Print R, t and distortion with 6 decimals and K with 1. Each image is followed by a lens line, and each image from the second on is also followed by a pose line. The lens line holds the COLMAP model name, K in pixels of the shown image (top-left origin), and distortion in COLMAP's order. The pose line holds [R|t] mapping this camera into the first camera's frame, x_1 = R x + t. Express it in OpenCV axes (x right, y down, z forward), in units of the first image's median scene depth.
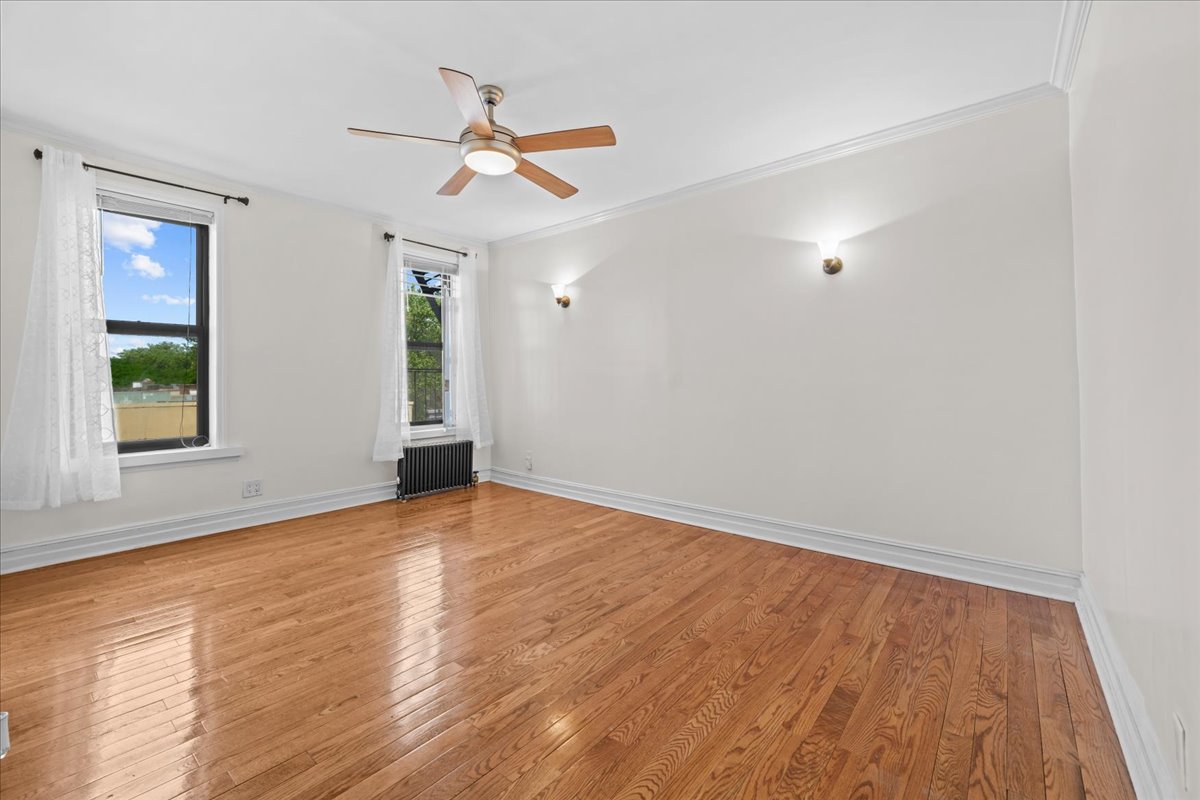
lens RADIAL K [[493.6, 0, 611.1], [0, 493.6, 379.5], [0, 0, 1]] dist [-0.000870, 0.000349]
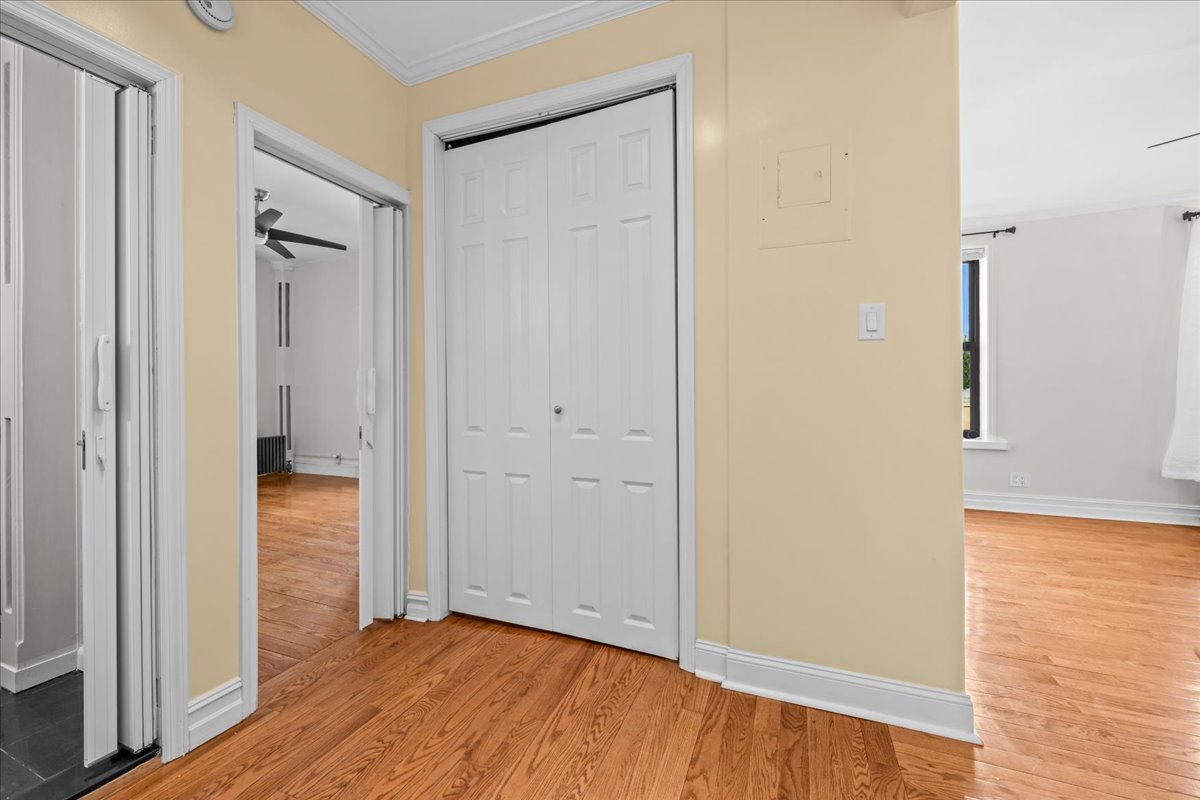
lens RADIAL K [[493.6, 0, 592.6], [0, 493.6, 392.1], [0, 0, 1]] dist [-0.000870, 0.000349]
pose [[0.281329, 0.007187, -0.959585, 0.103219], [0.006278, 0.999937, 0.009330, -0.000522], [0.959591, -0.008649, 0.281266, -0.303728]]
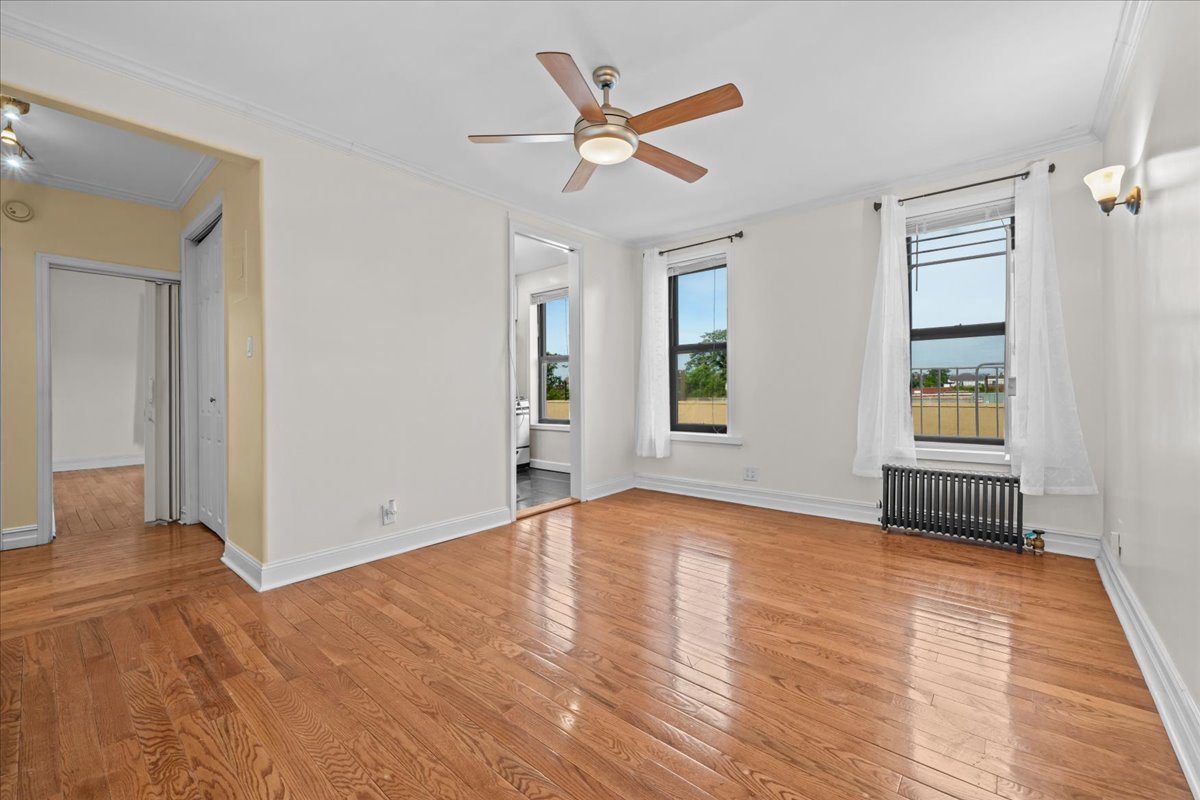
lens RADIAL K [[493.6, 0, 599.3], [0, 493.6, 395.4], [0, 0, 1]] dist [-0.000870, 0.000349]
pose [[-0.035062, 0.017362, -0.999234, 0.550757], [0.010401, 0.999801, 0.017007, 0.008590], [0.999331, -0.009797, -0.035235, 0.788868]]
